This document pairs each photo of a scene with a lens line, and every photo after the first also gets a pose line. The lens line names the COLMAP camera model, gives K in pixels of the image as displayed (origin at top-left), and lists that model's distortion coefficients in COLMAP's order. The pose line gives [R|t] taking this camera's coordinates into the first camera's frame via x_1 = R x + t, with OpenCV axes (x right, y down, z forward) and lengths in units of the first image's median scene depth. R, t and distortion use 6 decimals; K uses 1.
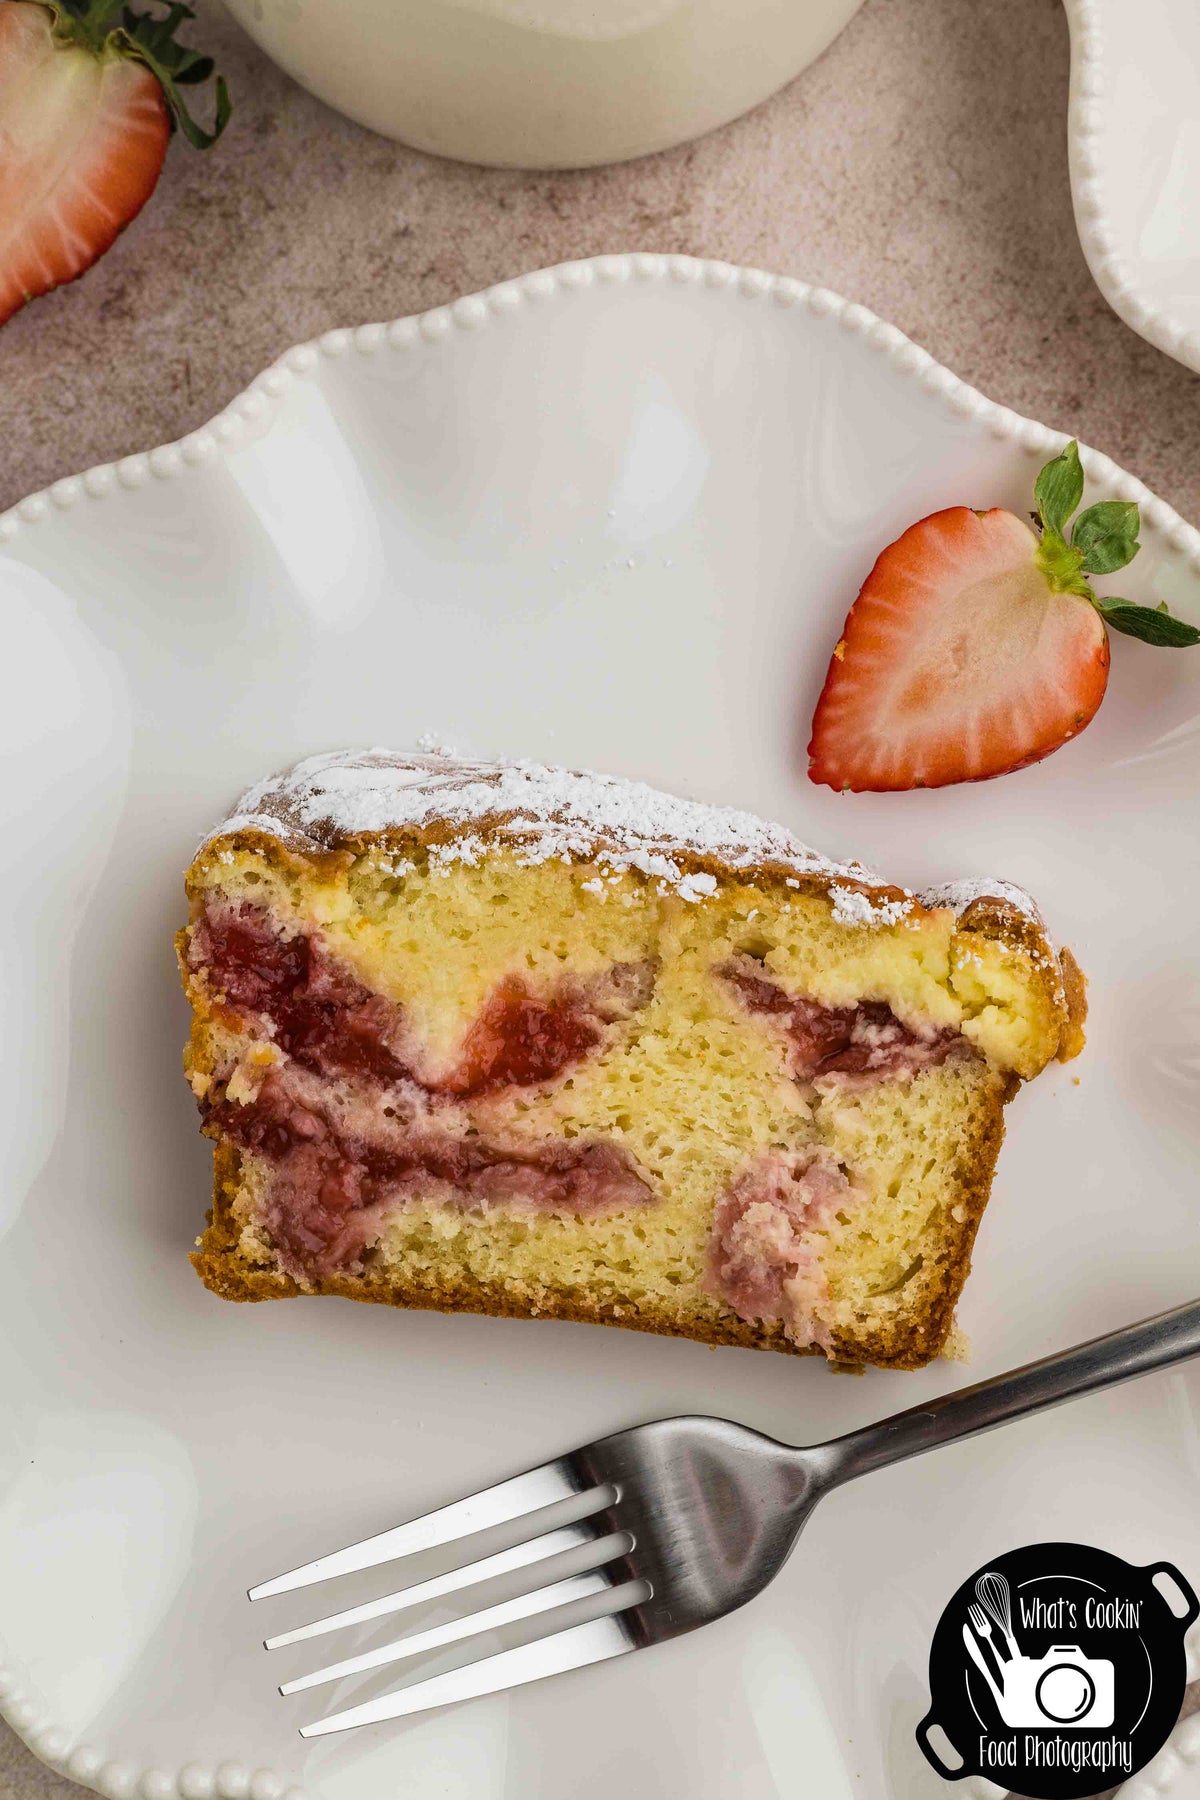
lens RADIAL K [[3241.6, 0, 600.0], [0, 3241.6, 900.0], [0, 0, 1]] dist [-0.032531, -0.012923]
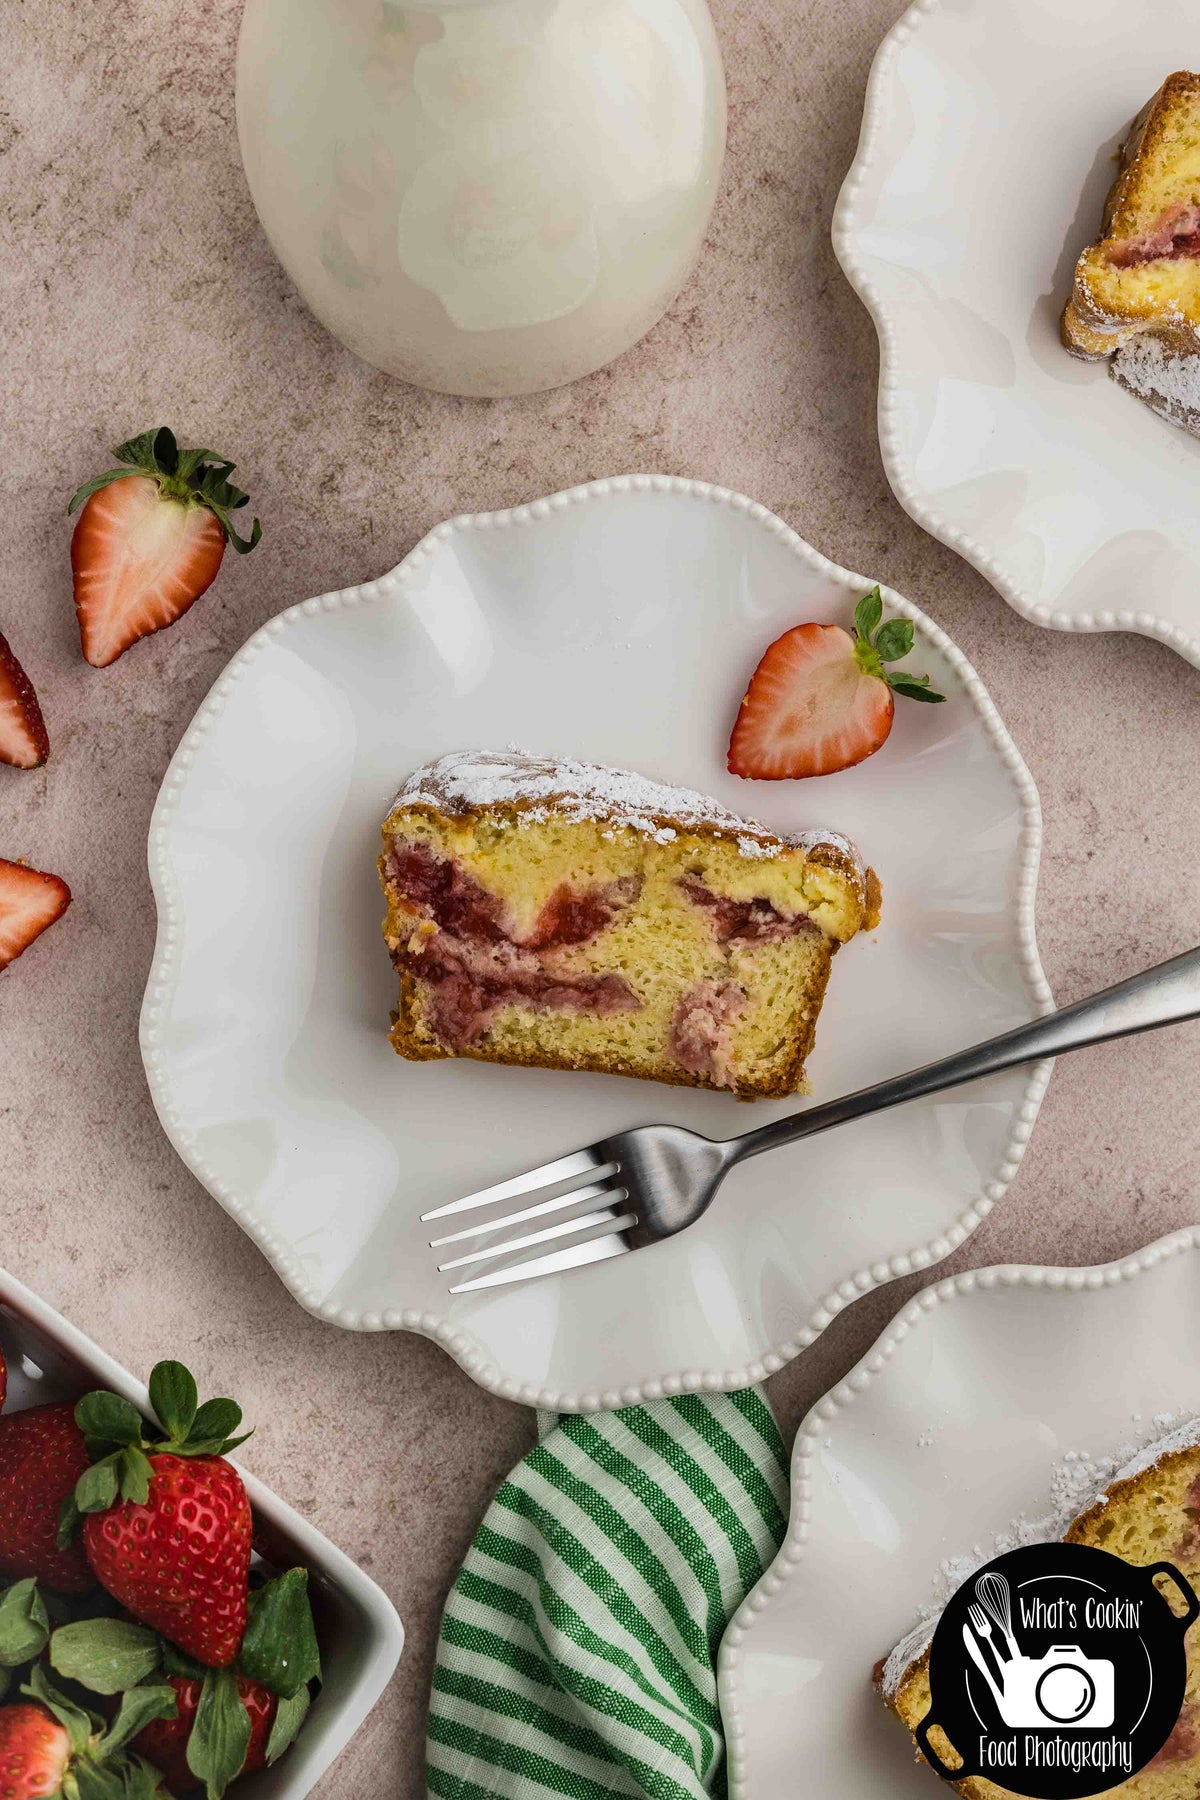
lens RADIAL K [[3150.7, 0, 673.0], [0, 3150.7, 865.6], [0, 0, 1]] dist [0.035697, -0.220028]
pose [[0.999316, 0.006408, 0.036416, -0.030077], [-0.008430, 0.998415, 0.055653, -0.086140], [-0.036002, -0.055922, 0.997786, -0.771076]]
